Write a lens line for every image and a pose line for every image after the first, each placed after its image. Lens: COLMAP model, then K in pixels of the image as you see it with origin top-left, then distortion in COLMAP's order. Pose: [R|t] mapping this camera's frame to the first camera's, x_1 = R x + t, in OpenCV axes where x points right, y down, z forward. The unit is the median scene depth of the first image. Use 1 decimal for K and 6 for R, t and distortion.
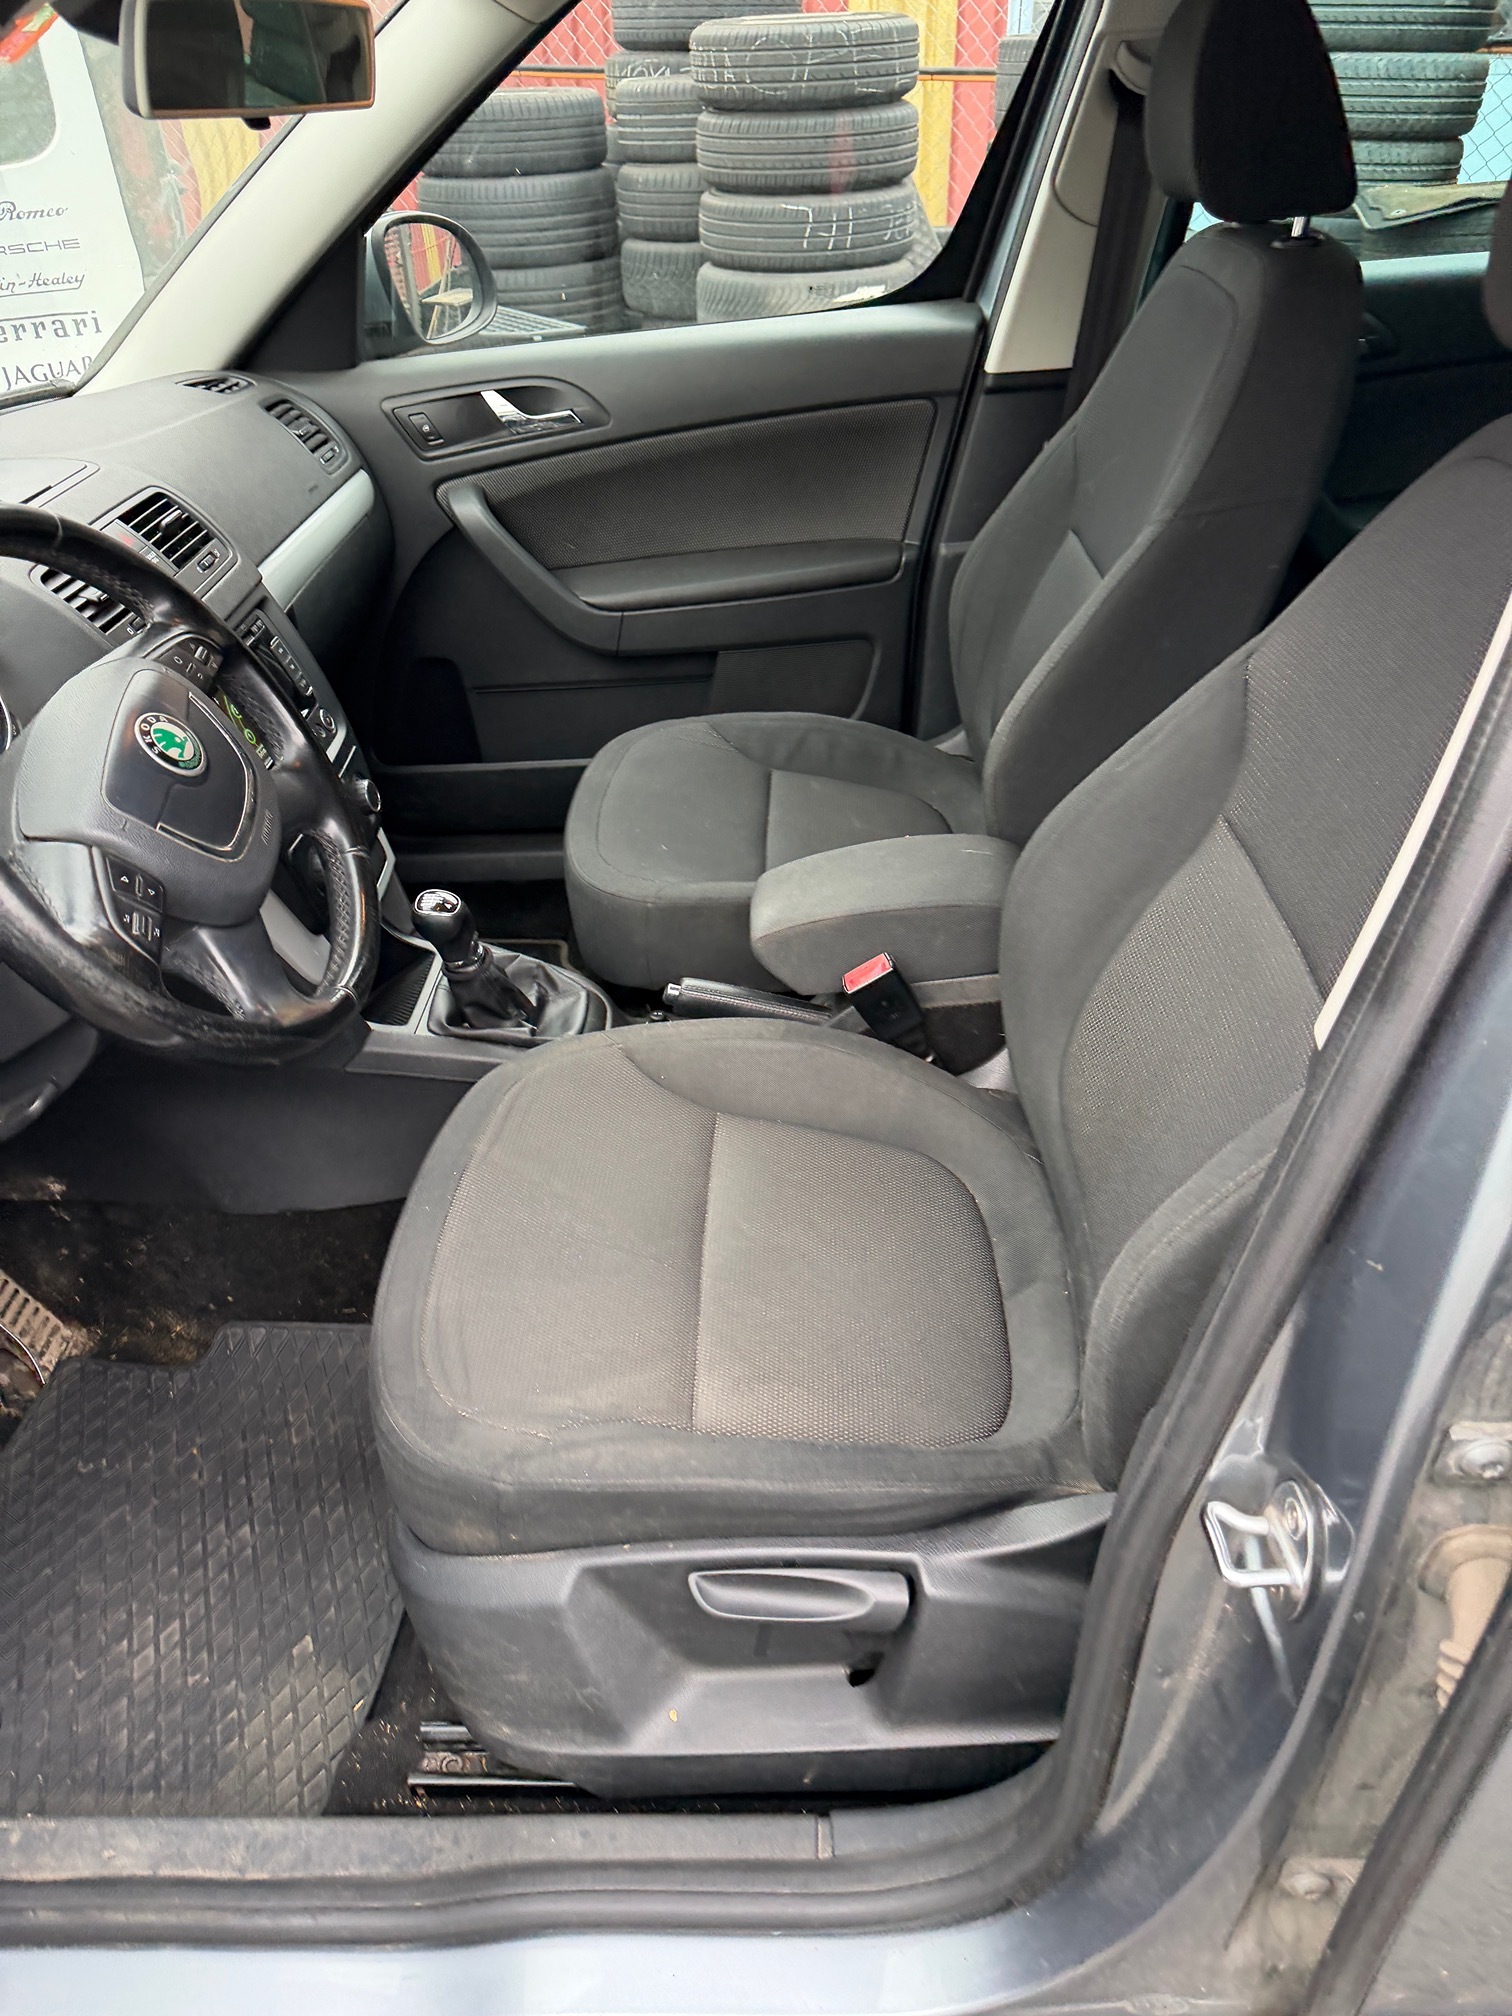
lens RADIAL K [[1533.1, 0, 756.0], [0, 1533.1, 1008.0], [0, 0, 1]] dist [-0.002376, -0.006200]
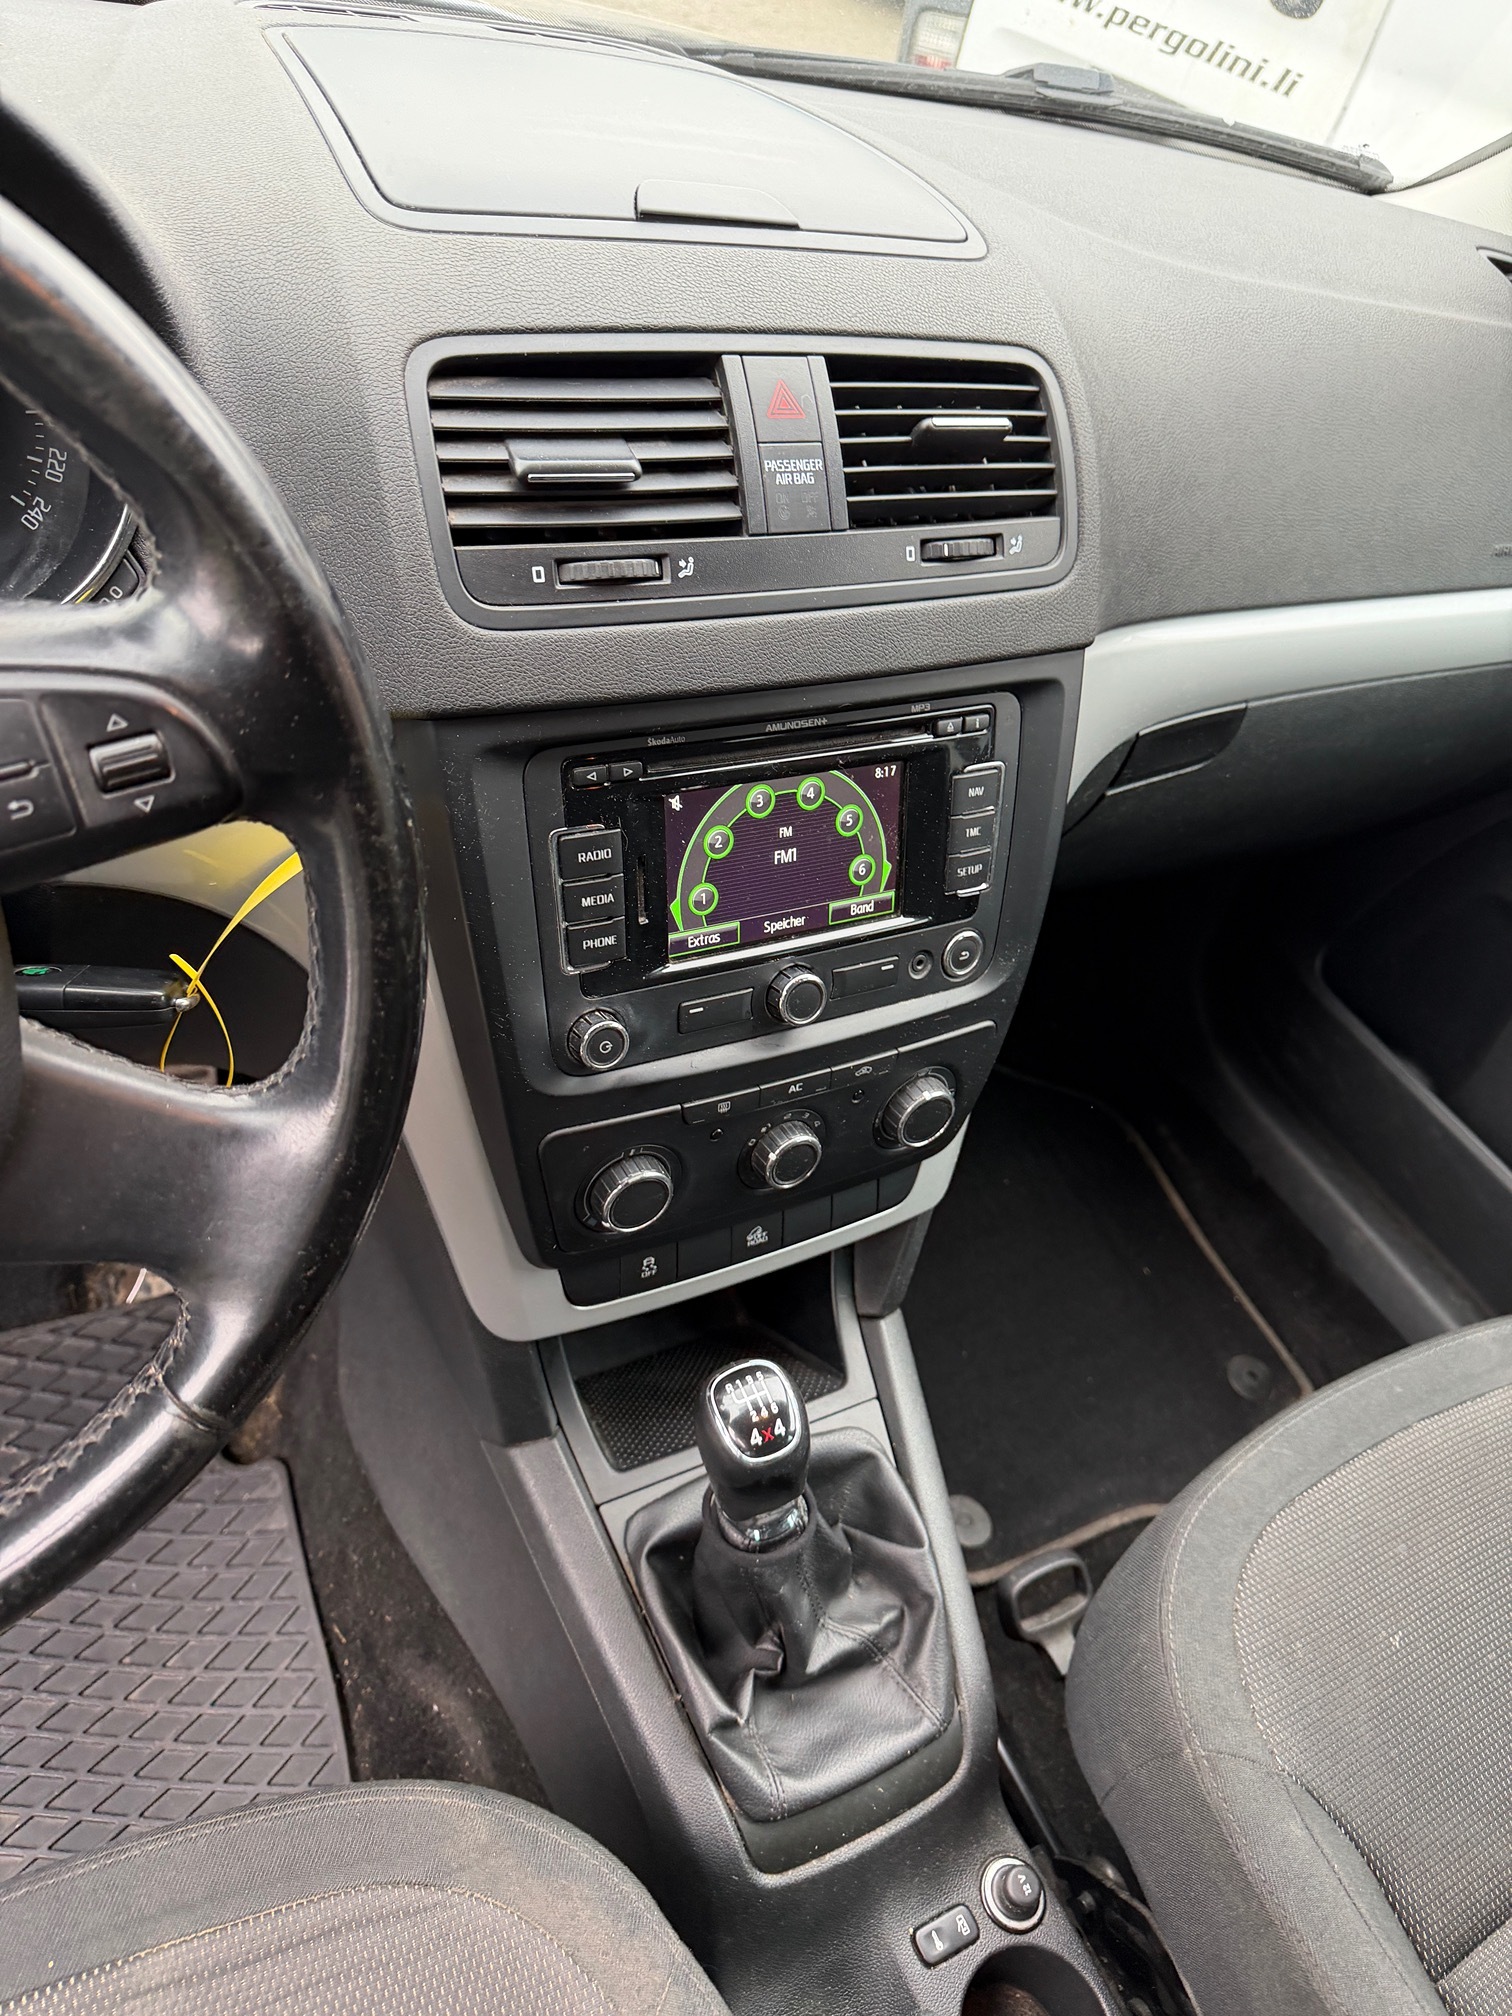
lens RADIAL K [[1533.1, 0, 756.0], [0, 1533.1, 1008.0], [0, 0, 1]] dist [-0.002376, -0.006200]
pose [[0.482603, 0.721555, -0.496440, -0.067898], [-0.676950, 0.666953, 0.311307, -0.277947], [0.555727, 0.185828, 0.810330, 0.588355]]
